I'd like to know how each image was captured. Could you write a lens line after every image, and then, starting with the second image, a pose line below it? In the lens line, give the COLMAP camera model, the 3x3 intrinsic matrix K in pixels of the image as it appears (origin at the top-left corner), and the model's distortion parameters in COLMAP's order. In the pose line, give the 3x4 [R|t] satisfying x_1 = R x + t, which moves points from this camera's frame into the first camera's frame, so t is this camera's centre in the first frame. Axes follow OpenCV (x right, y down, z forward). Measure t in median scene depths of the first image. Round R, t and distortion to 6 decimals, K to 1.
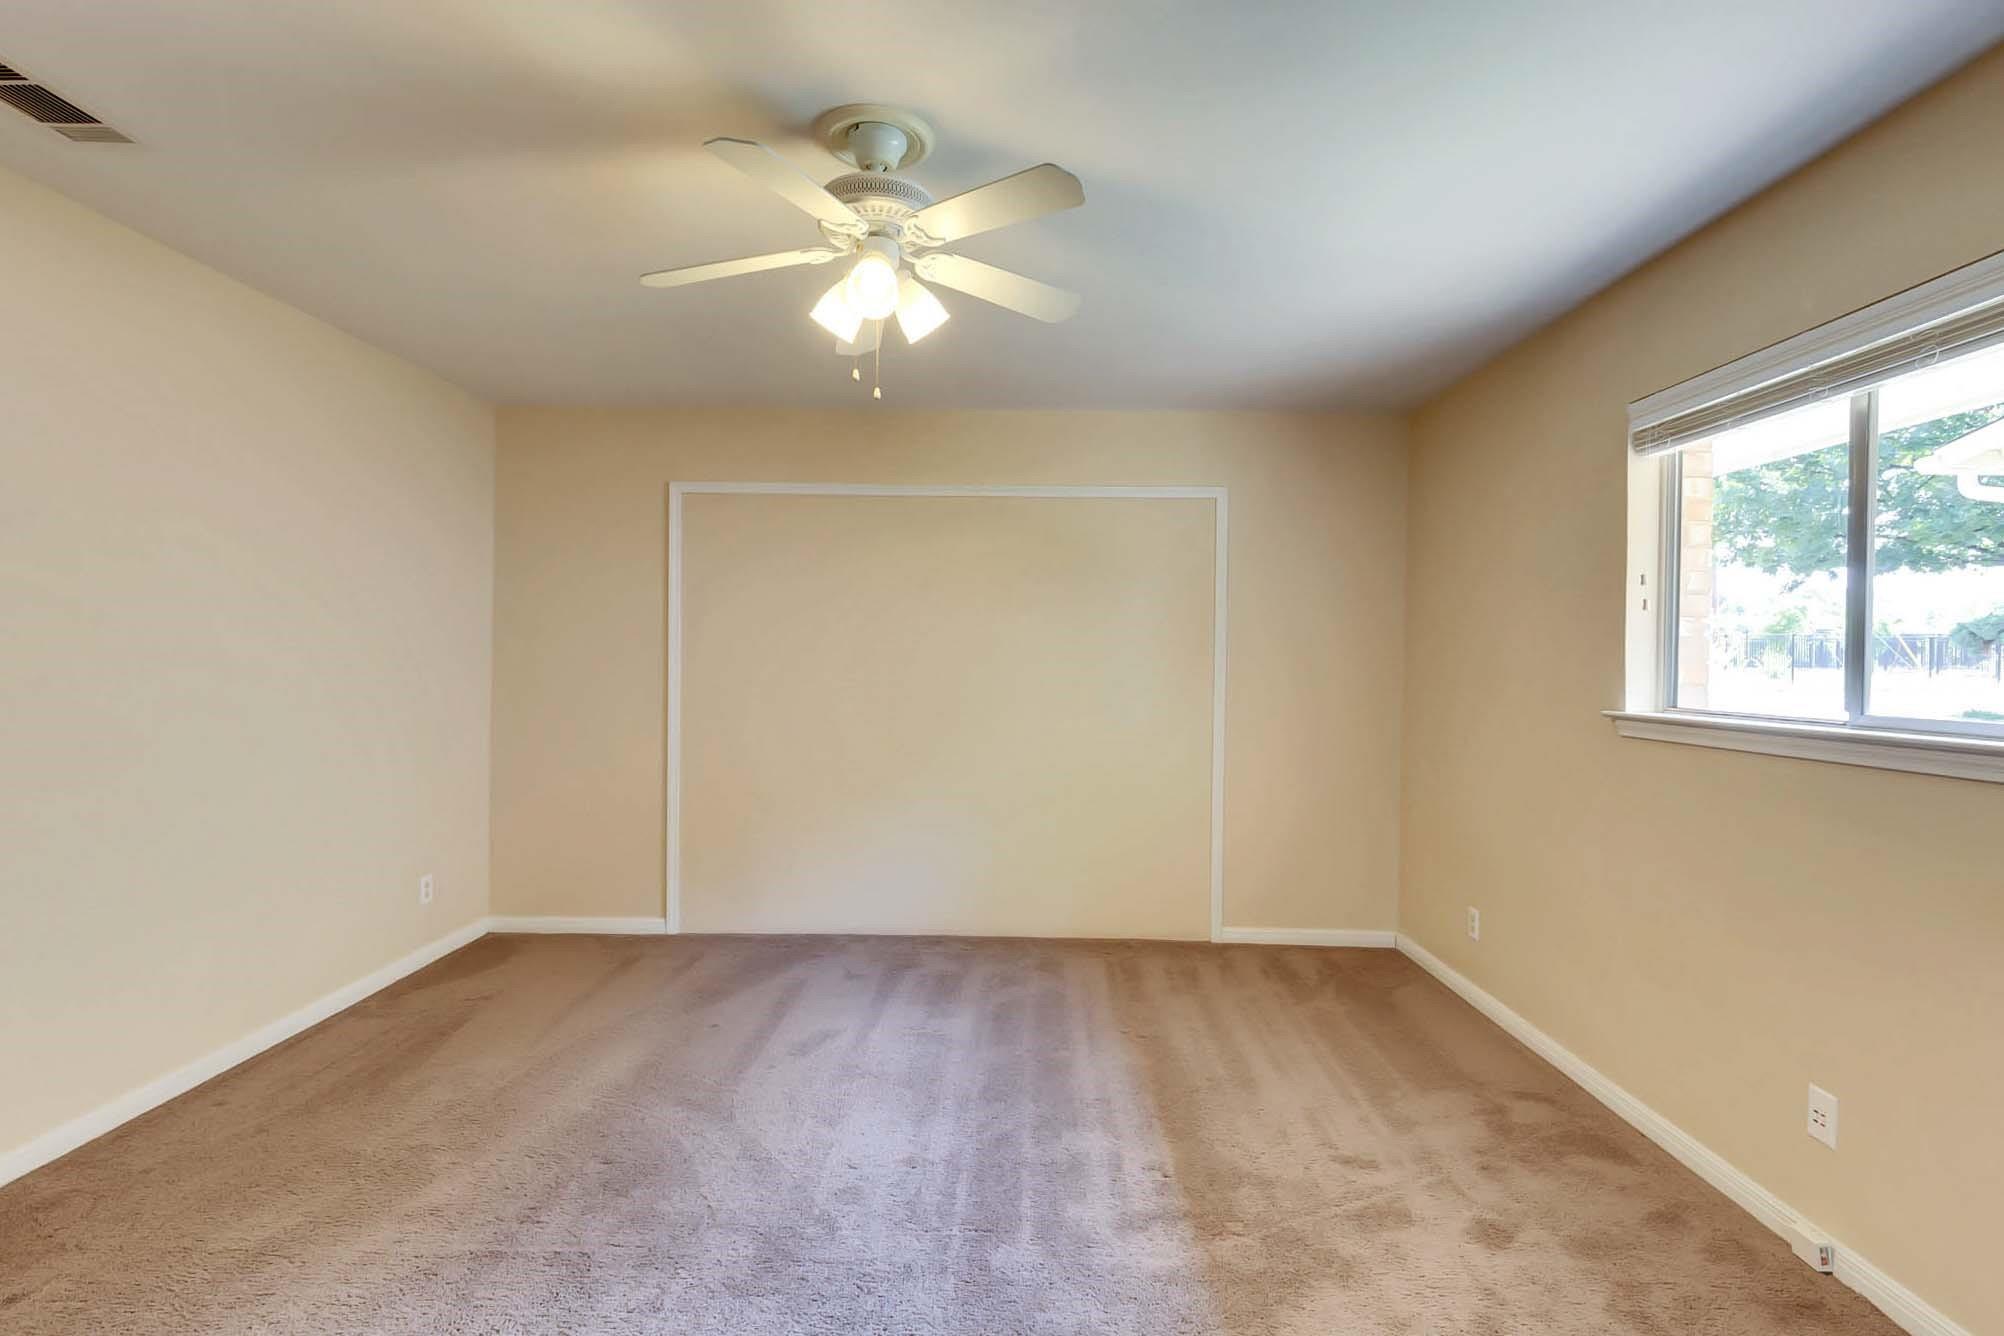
lens RADIAL K [[941.9, 0, 1002.0], [0, 941.9, 668.0], [0, 0, 1]] dist [0.035714, 0.000144]
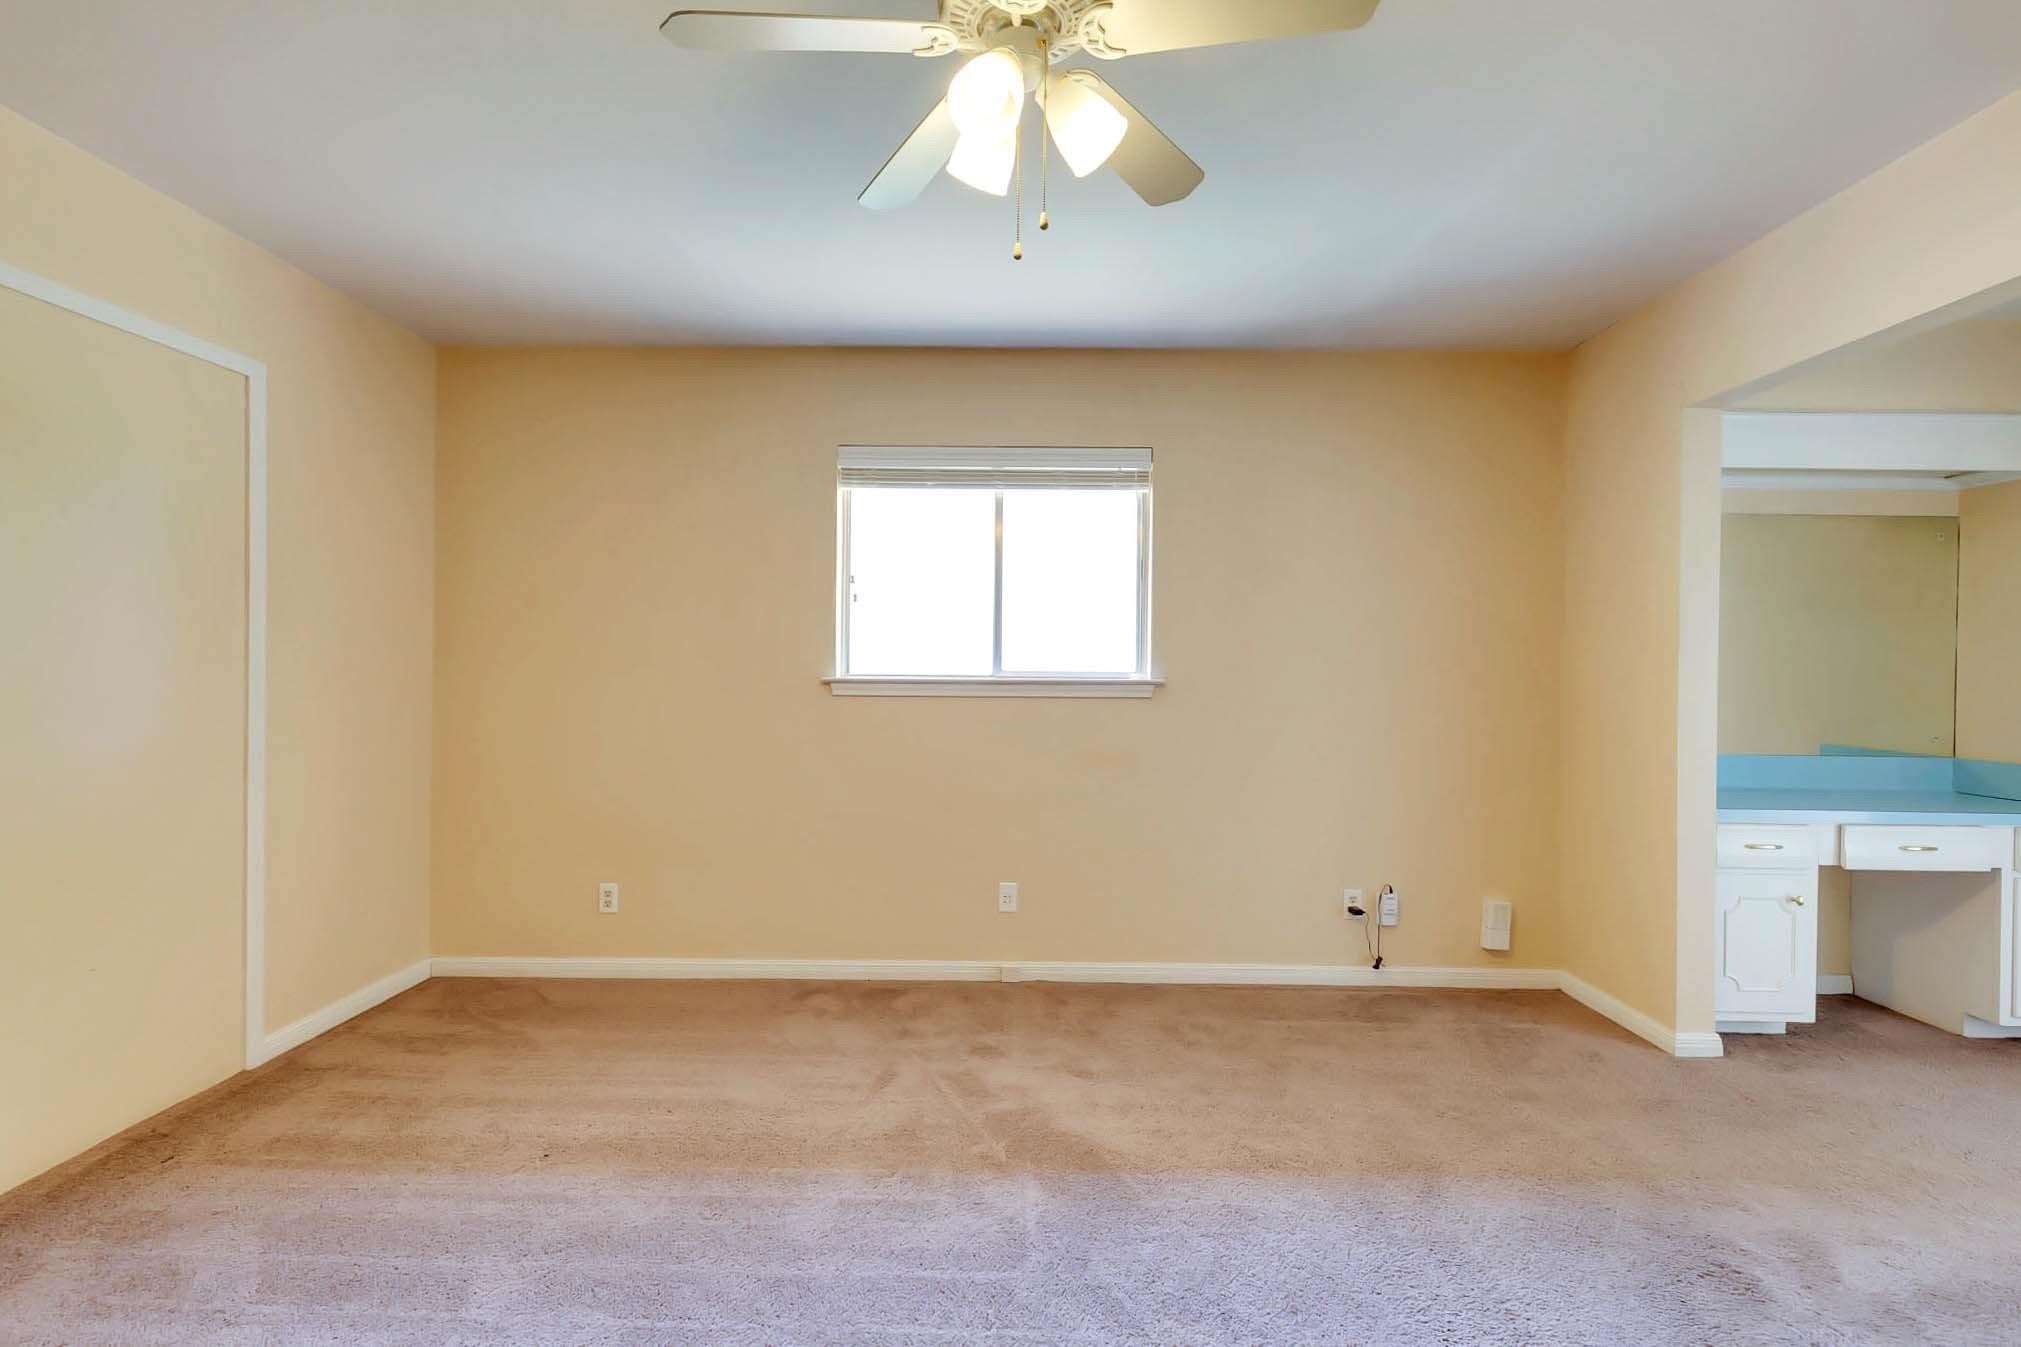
lens RADIAL K [[922.6, 0, 1010.5], [0, 922.6, 673.5], [0, 0, 1]] dist [-0.000234, 0.000180]
pose [[-0.000255, -0.022333, 0.999751, -0.634638], [0.001283, 0.999750, 0.022334, 0.012363], [-0.999999, 0.001289, -0.000226, 0.764429]]
